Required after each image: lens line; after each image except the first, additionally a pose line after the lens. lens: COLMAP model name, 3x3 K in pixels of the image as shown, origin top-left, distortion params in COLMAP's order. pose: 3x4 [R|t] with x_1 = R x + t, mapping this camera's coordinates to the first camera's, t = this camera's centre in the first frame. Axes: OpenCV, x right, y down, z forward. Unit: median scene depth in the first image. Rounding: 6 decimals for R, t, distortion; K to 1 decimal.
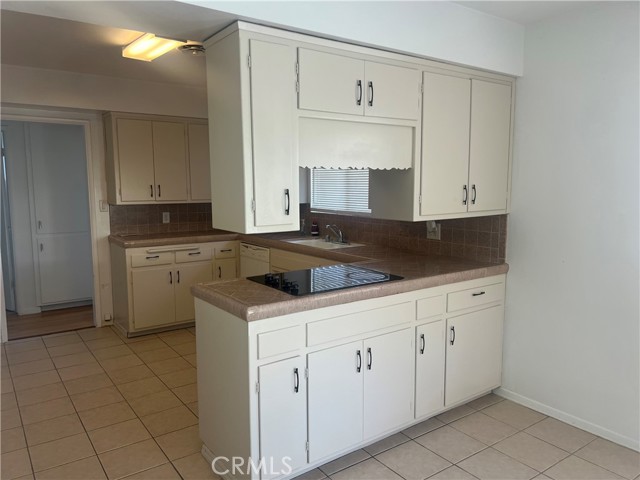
lens RADIAL K [[483.8, 0, 320.0], [0, 483.8, 240.0], [0, 0, 1]] dist [0.103926, -0.147991]
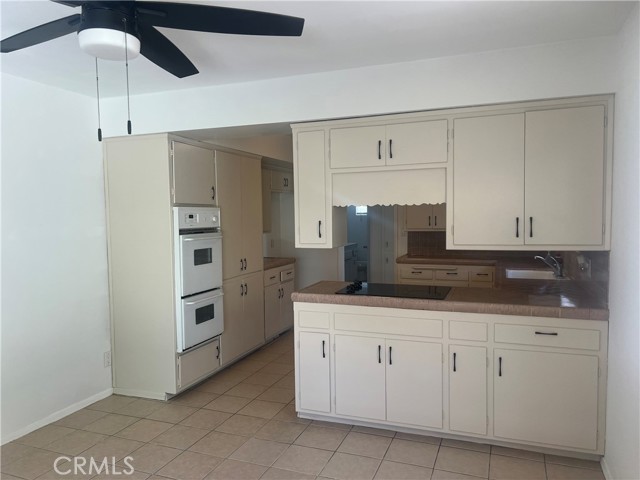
lens RADIAL K [[483.8, 0, 320.0], [0, 483.8, 240.0], [0, 0, 1]] dist [0.103926, -0.147991]
pose [[0.552978, 0.039780, -0.832246, 0.922053], [-0.088151, 0.996047, -0.010962, -0.020629], [0.828520, 0.079425, 0.554298, 0.117326]]
